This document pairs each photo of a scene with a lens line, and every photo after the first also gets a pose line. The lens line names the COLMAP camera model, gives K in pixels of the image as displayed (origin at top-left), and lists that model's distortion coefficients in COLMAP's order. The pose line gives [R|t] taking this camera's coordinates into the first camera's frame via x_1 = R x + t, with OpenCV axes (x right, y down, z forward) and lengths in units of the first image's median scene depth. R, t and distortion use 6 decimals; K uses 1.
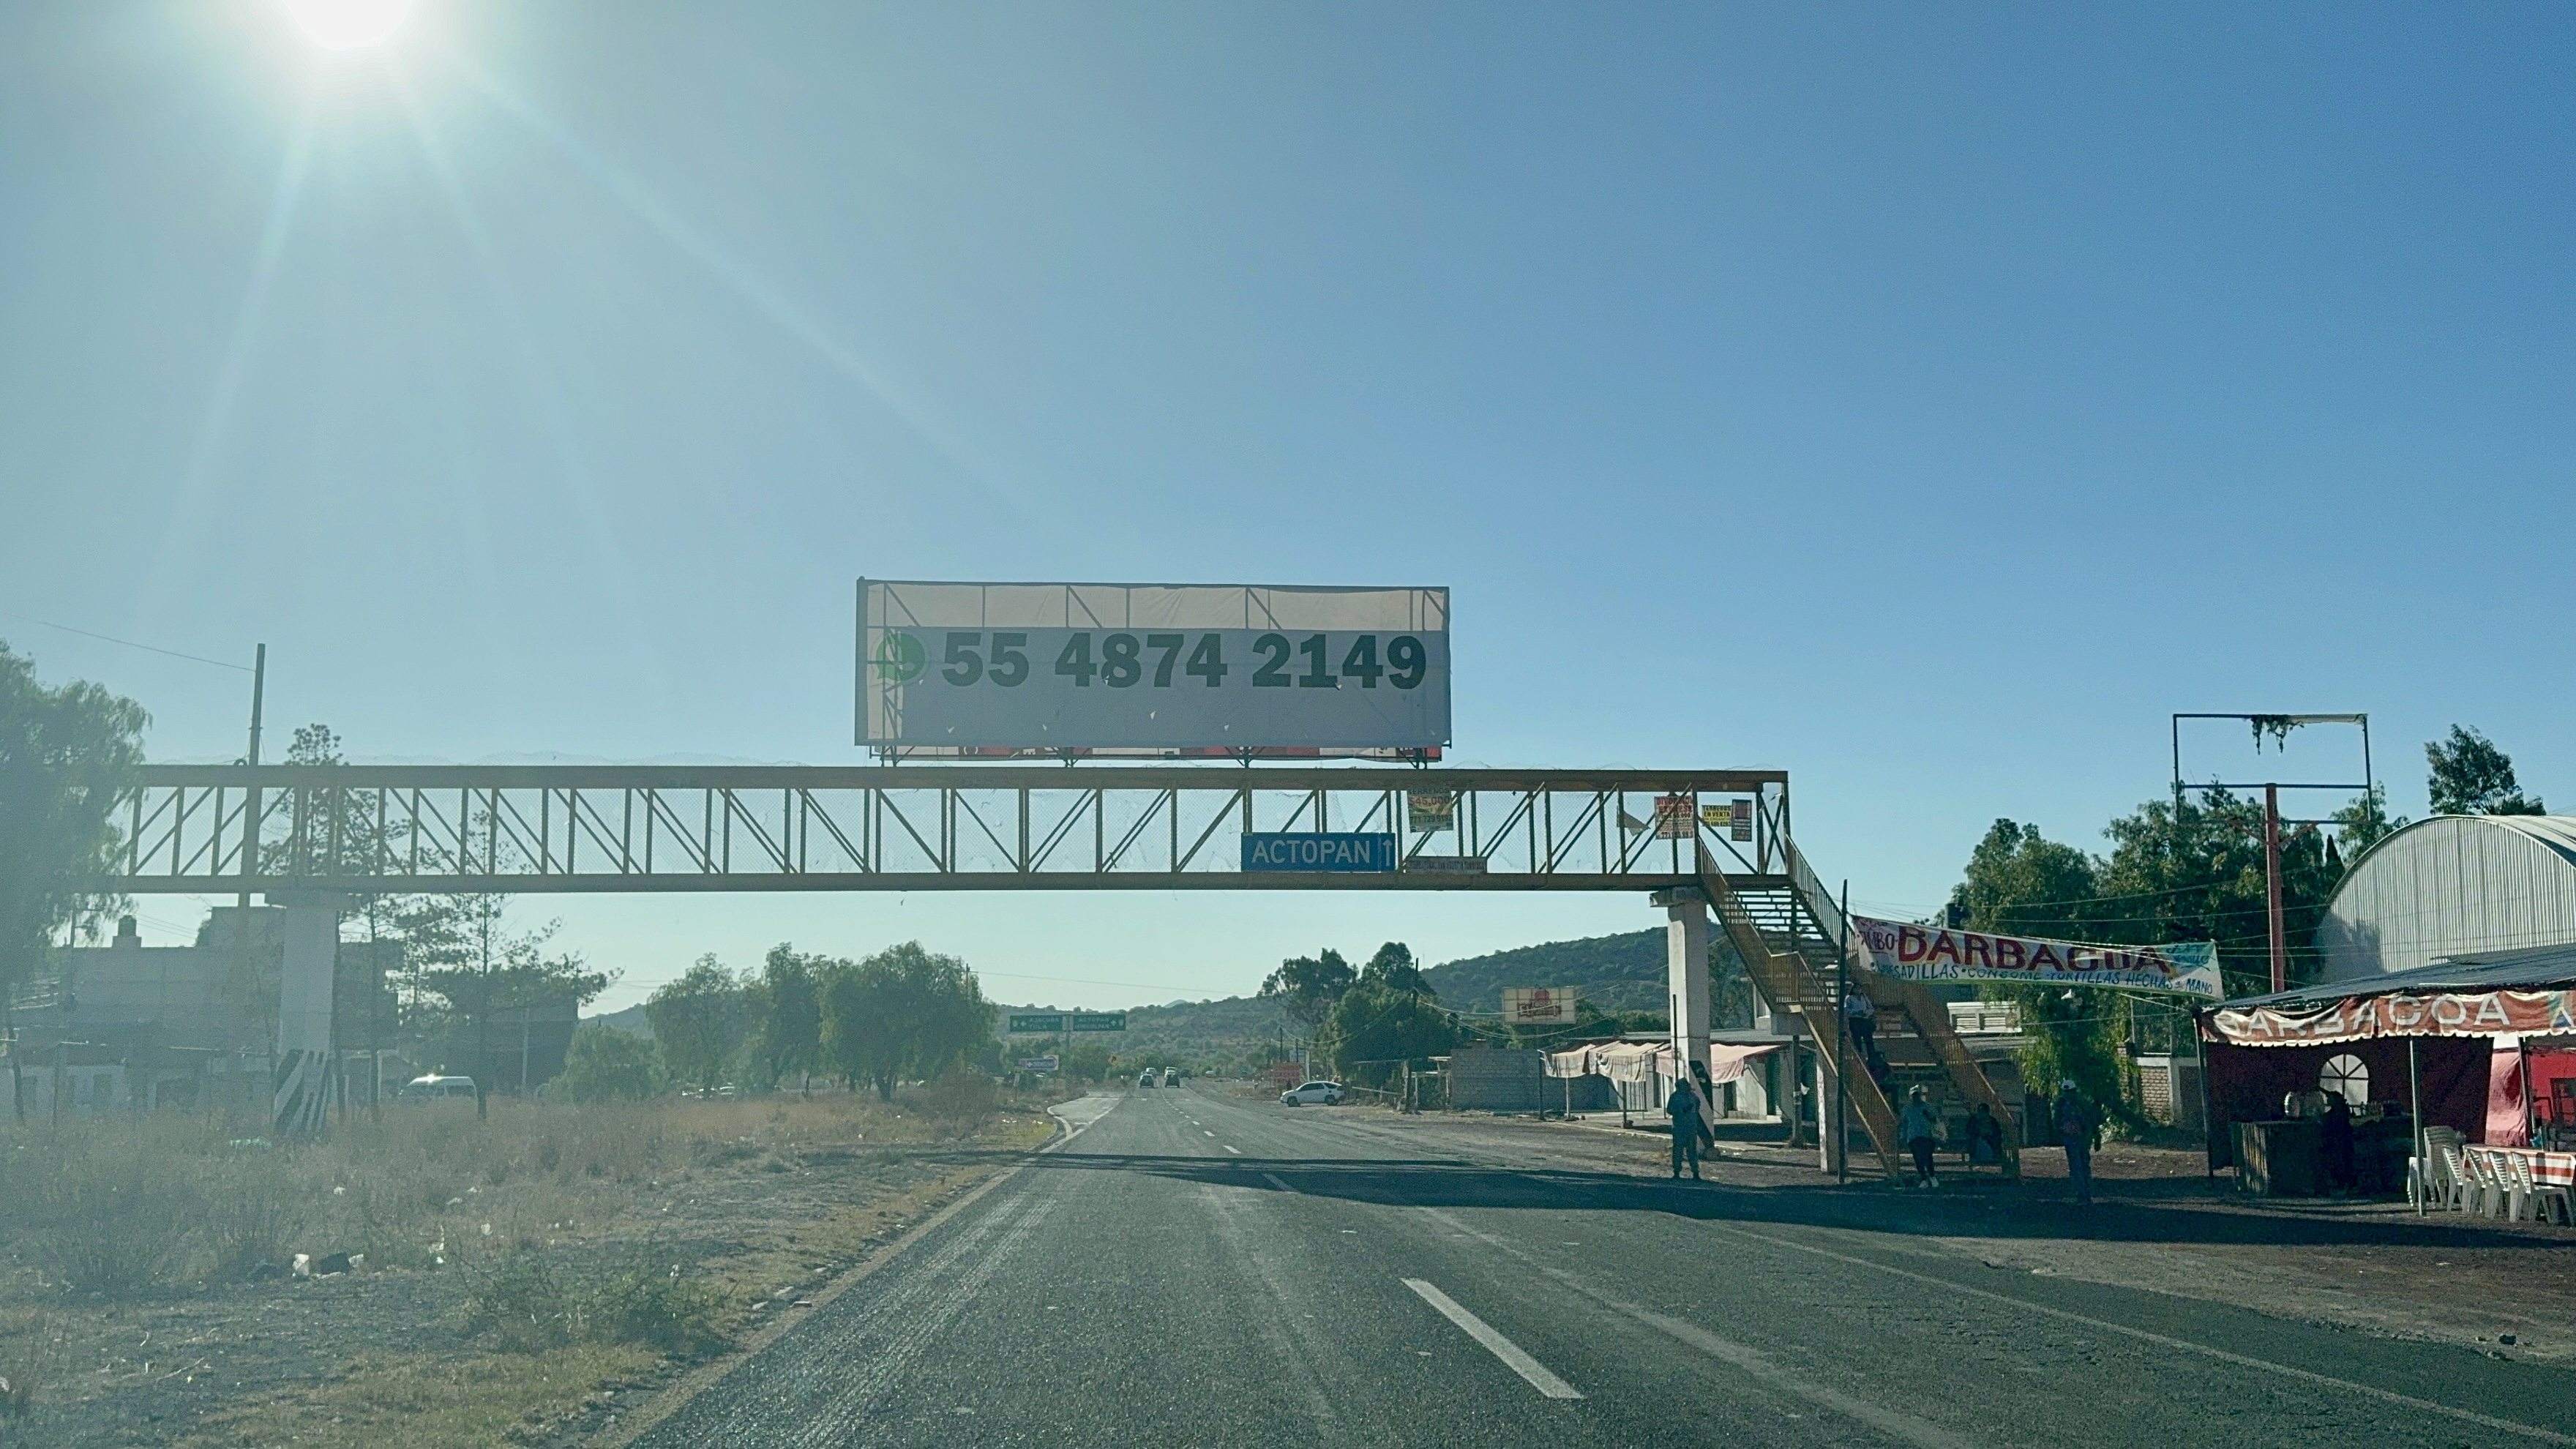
lens RADIAL K [[2484.7, 0, 1313.5], [0, 2484.7, 702.4], [0, 0, 1]] dist [0.173999, -0.488997]
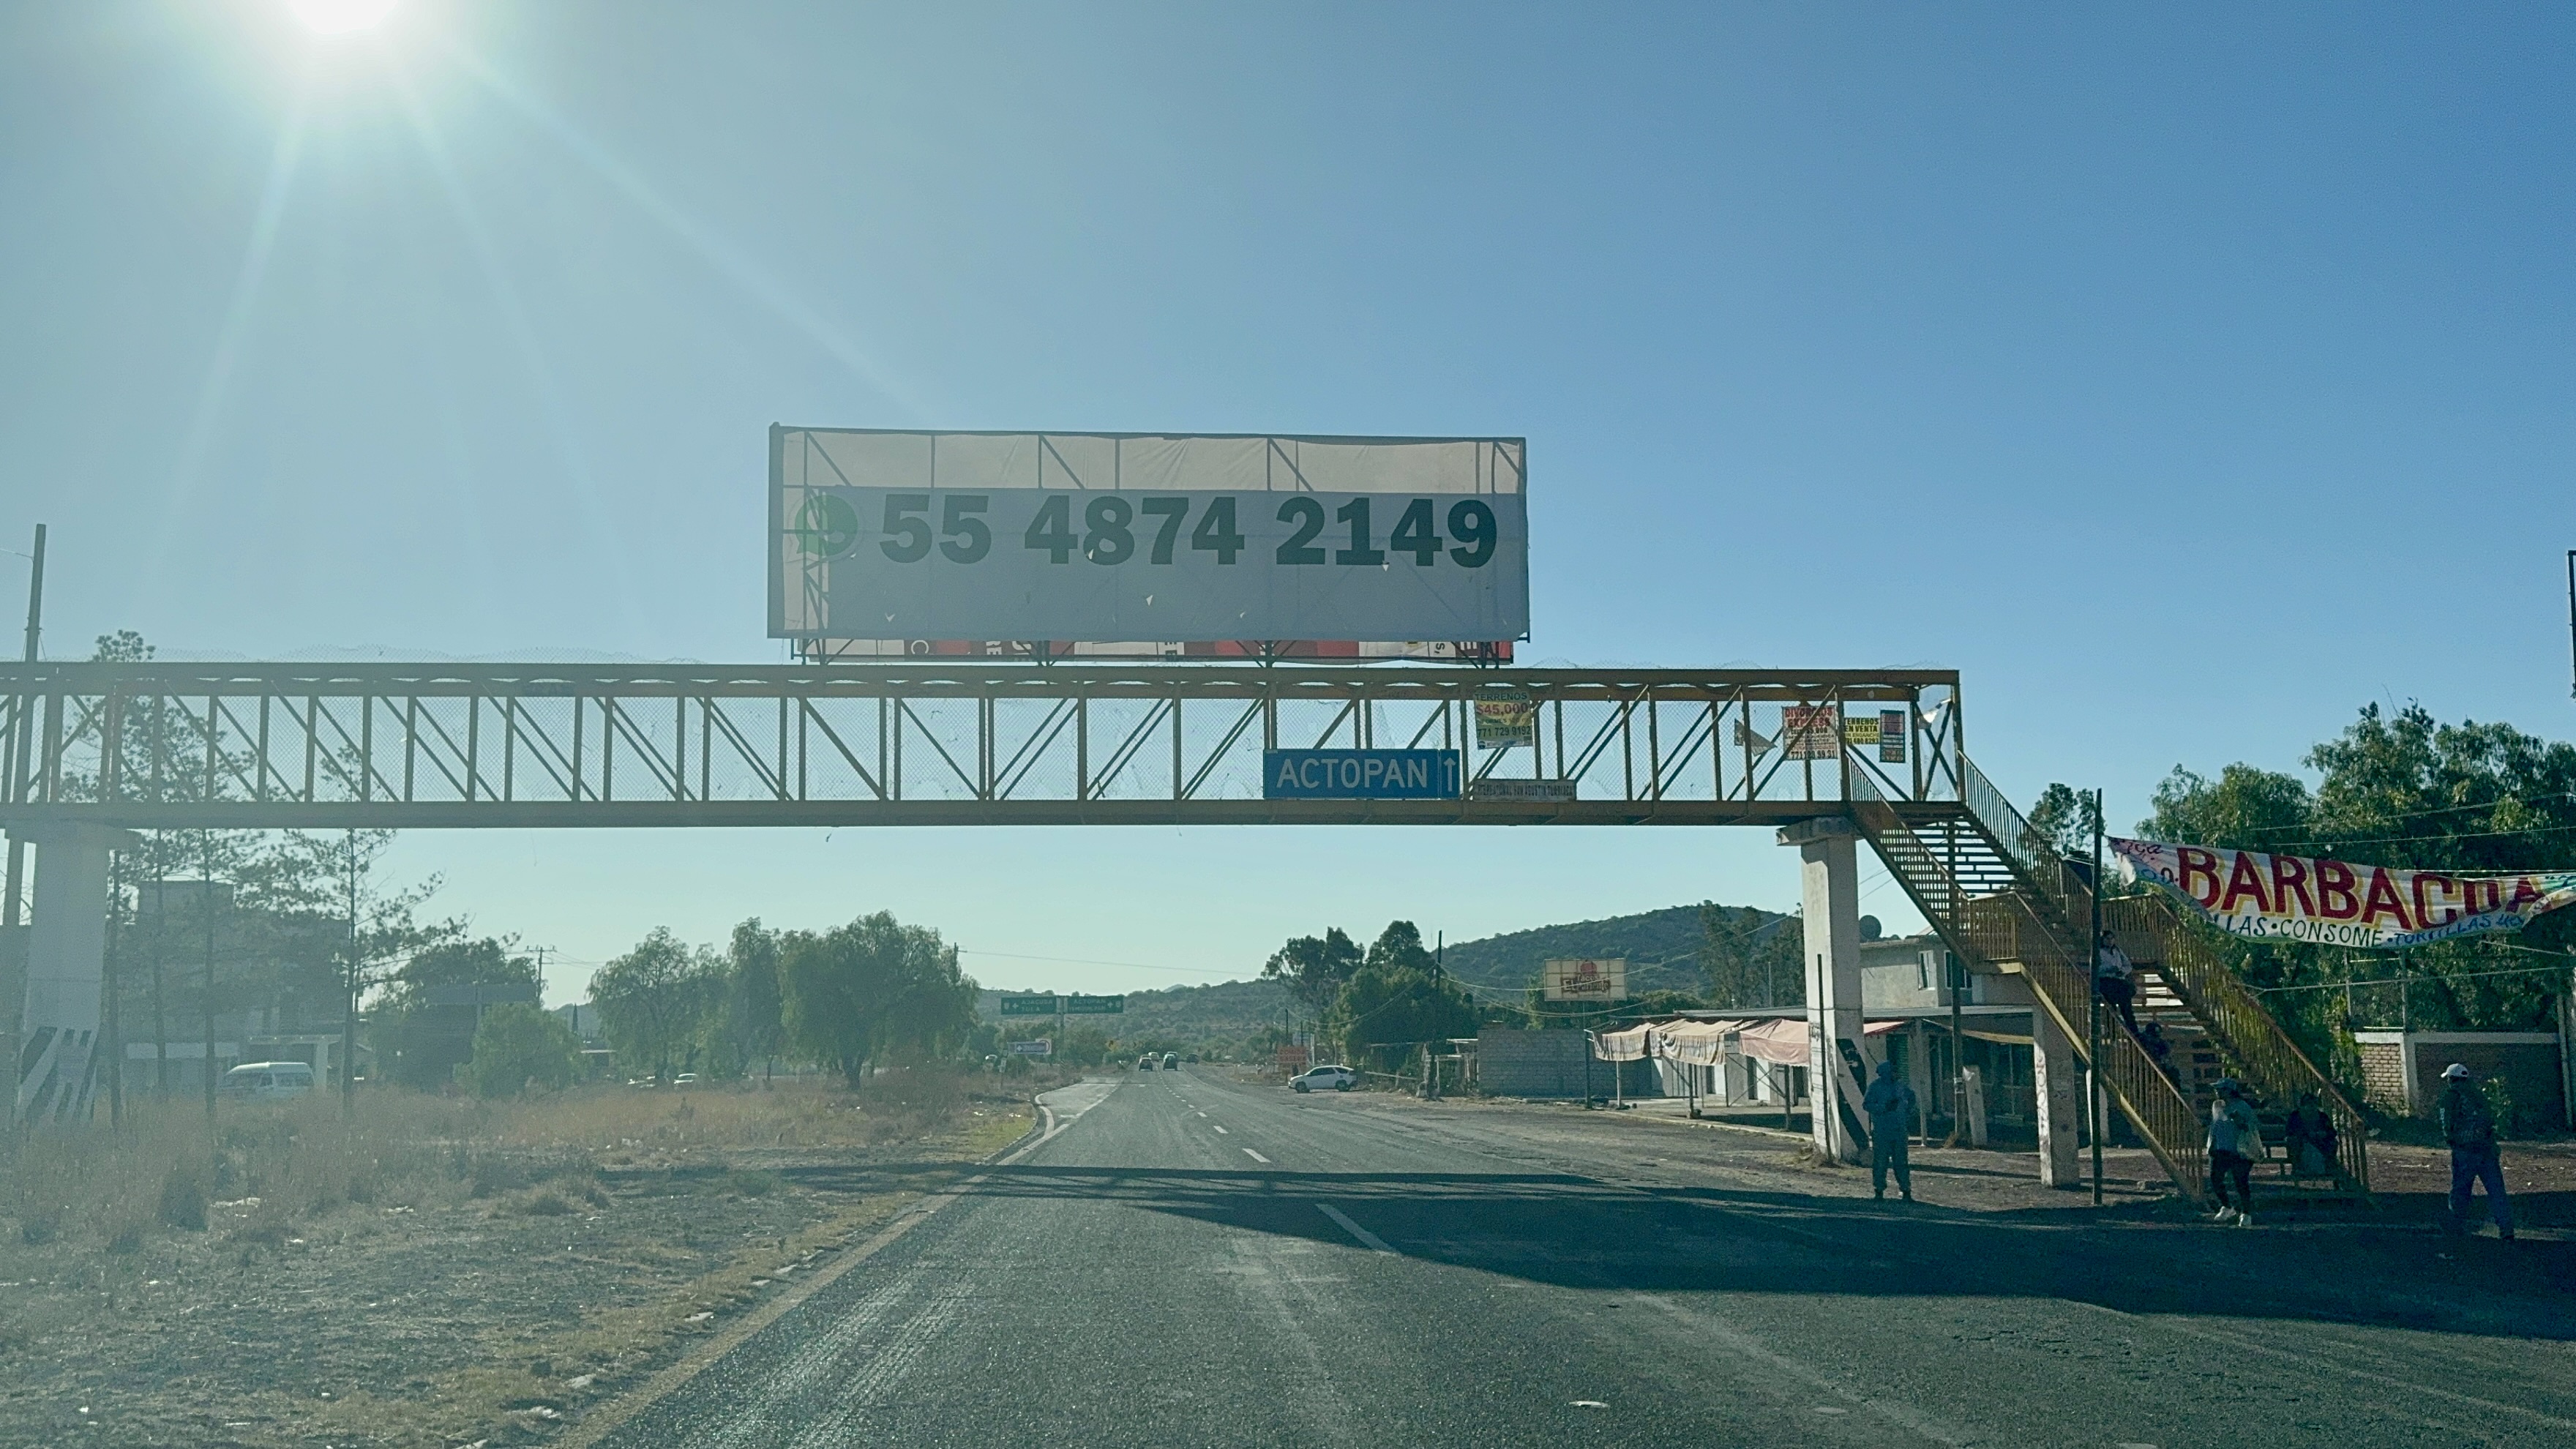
lens RADIAL K [[2484.7, 0, 1313.5], [0, 2484.7, 702.4], [0, 0, 1]] dist [0.173999, -0.488997]
pose [[0.999995, -0.003021, 0.000908, -0.013439], [0.003015, 0.999977, 0.006145, 0.031843], [-0.000926, -0.006142, 0.999981, 0.210234]]
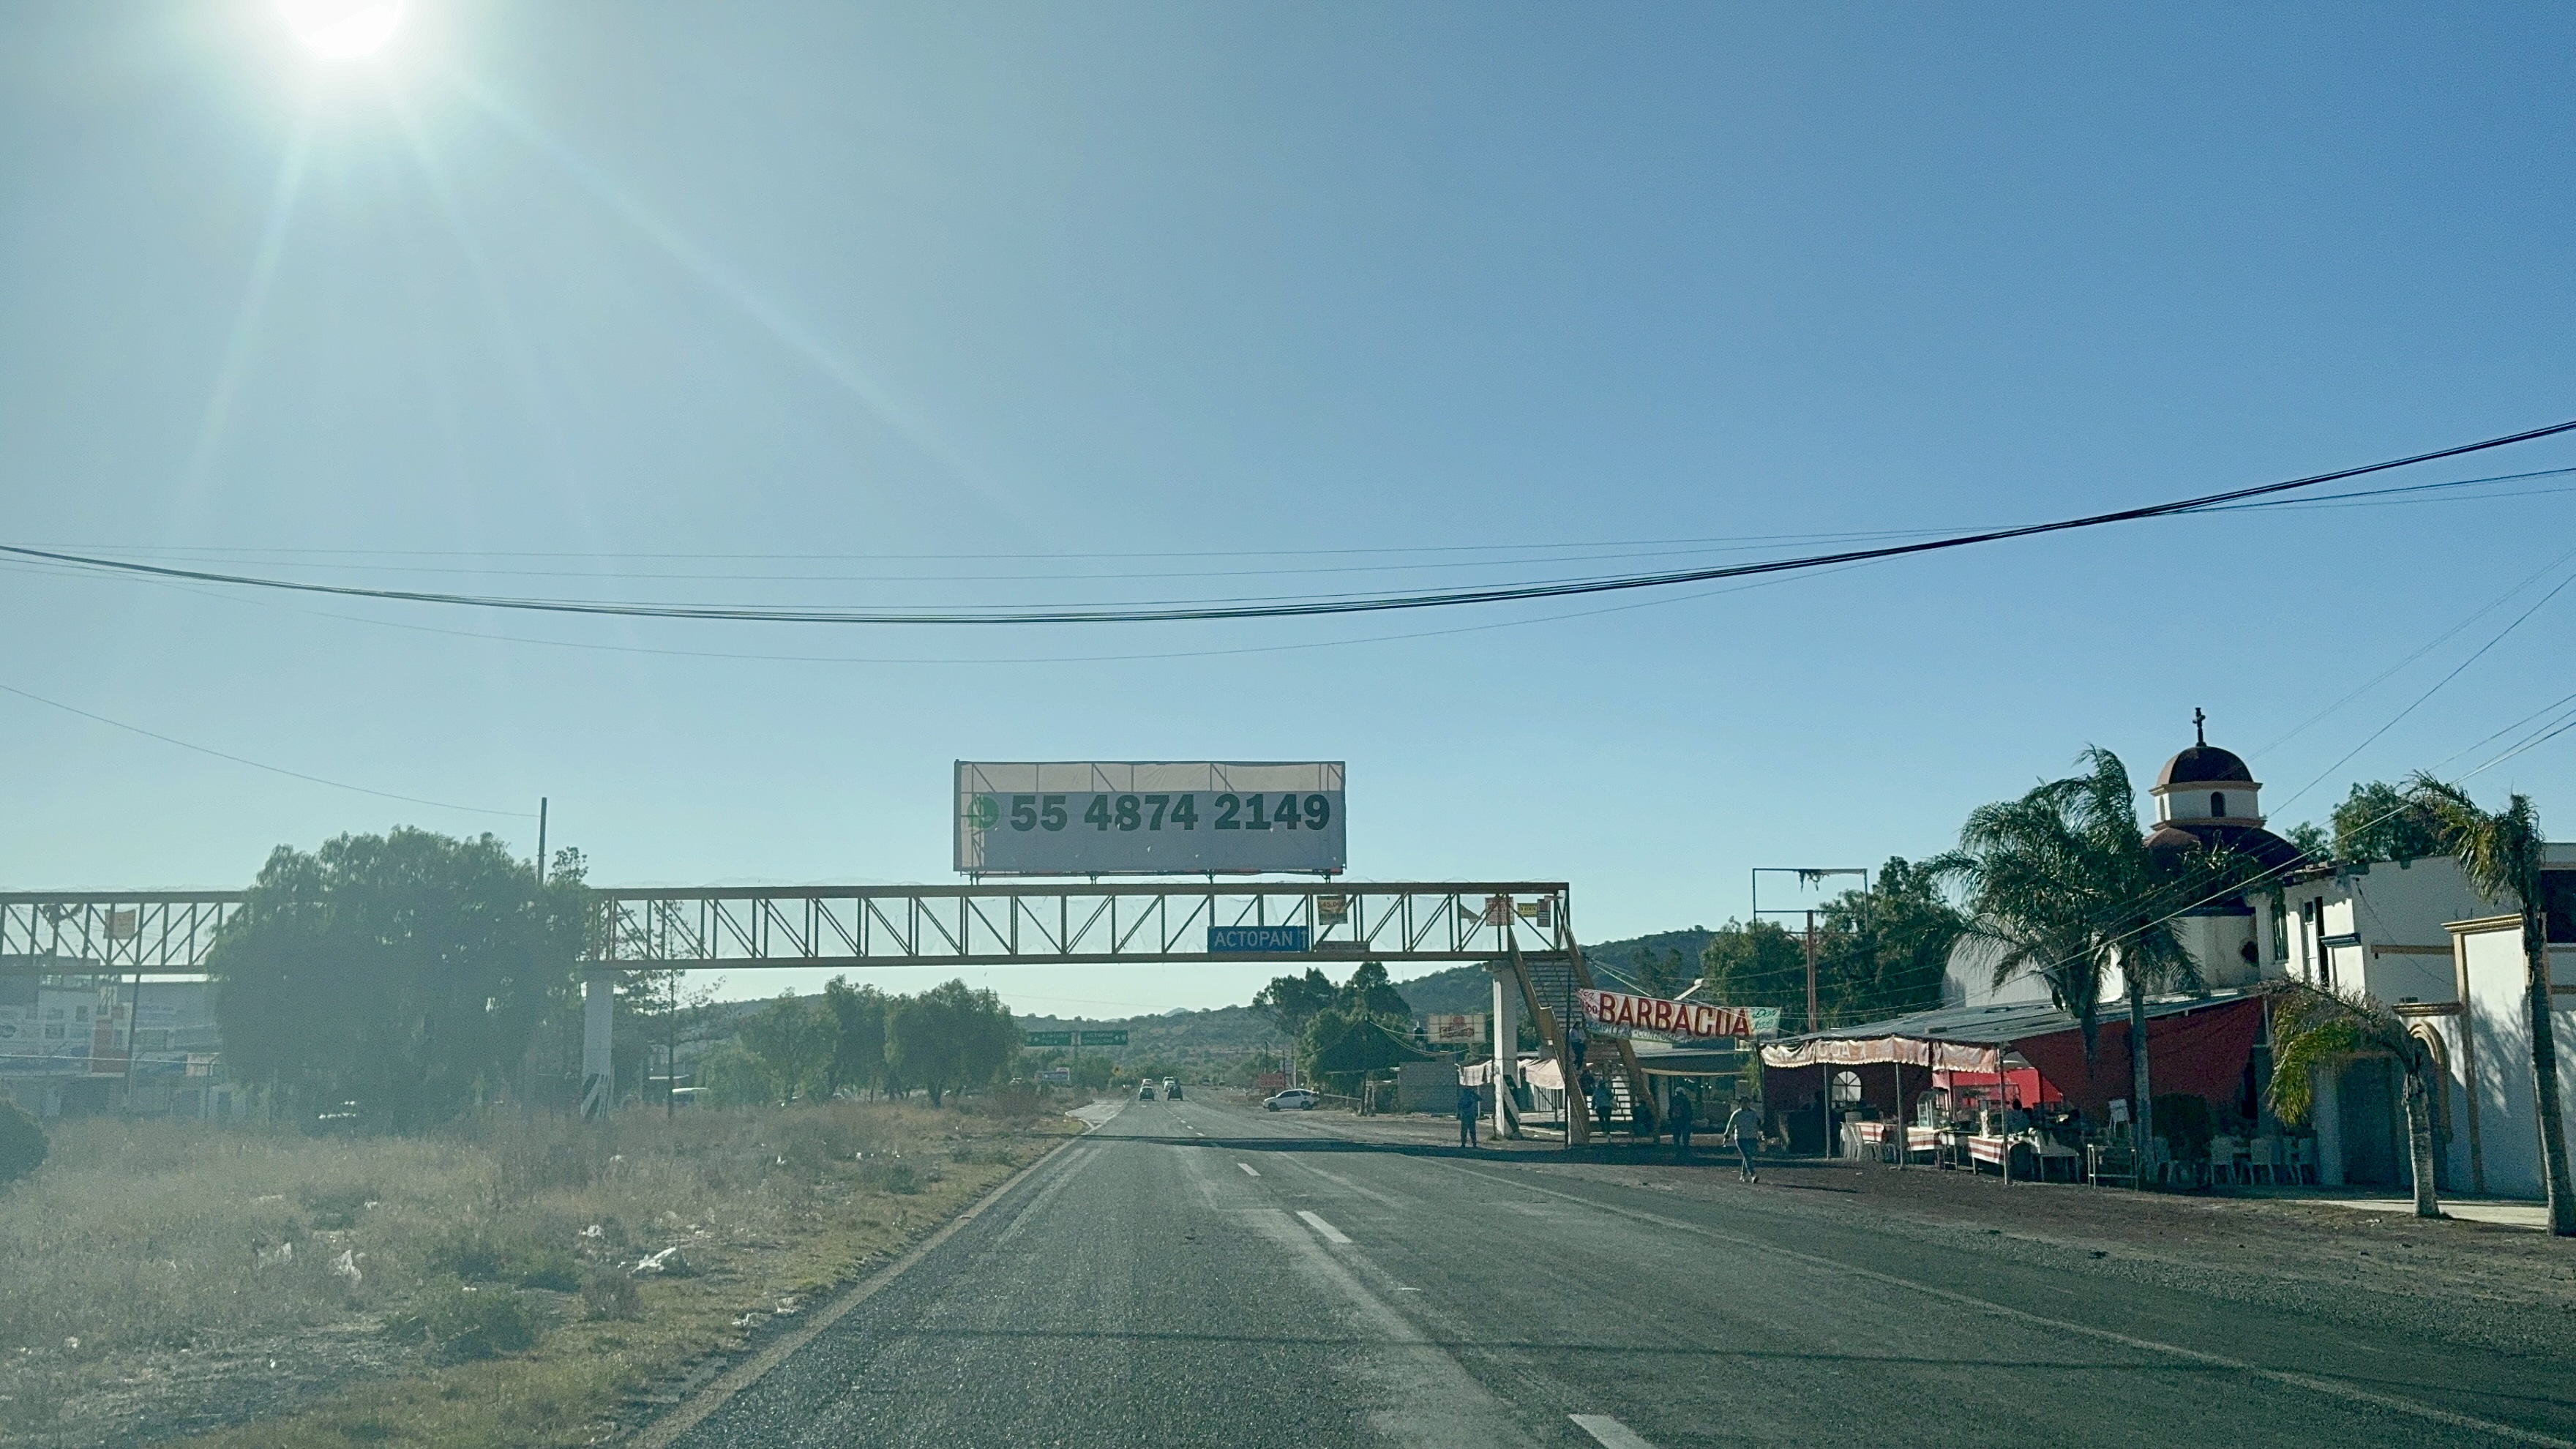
lens RADIAL K [[2484.7, 0, 1313.5], [0, 2484.7, 702.4], [0, 0, 1]] dist [0.173999, -0.488997]
pose [[0.999986, -0.005220, 0.000552, 0.034458], [0.005221, 0.999982, -0.002818, -0.077436], [-0.000537, 0.002821, 0.999996, -0.503977]]
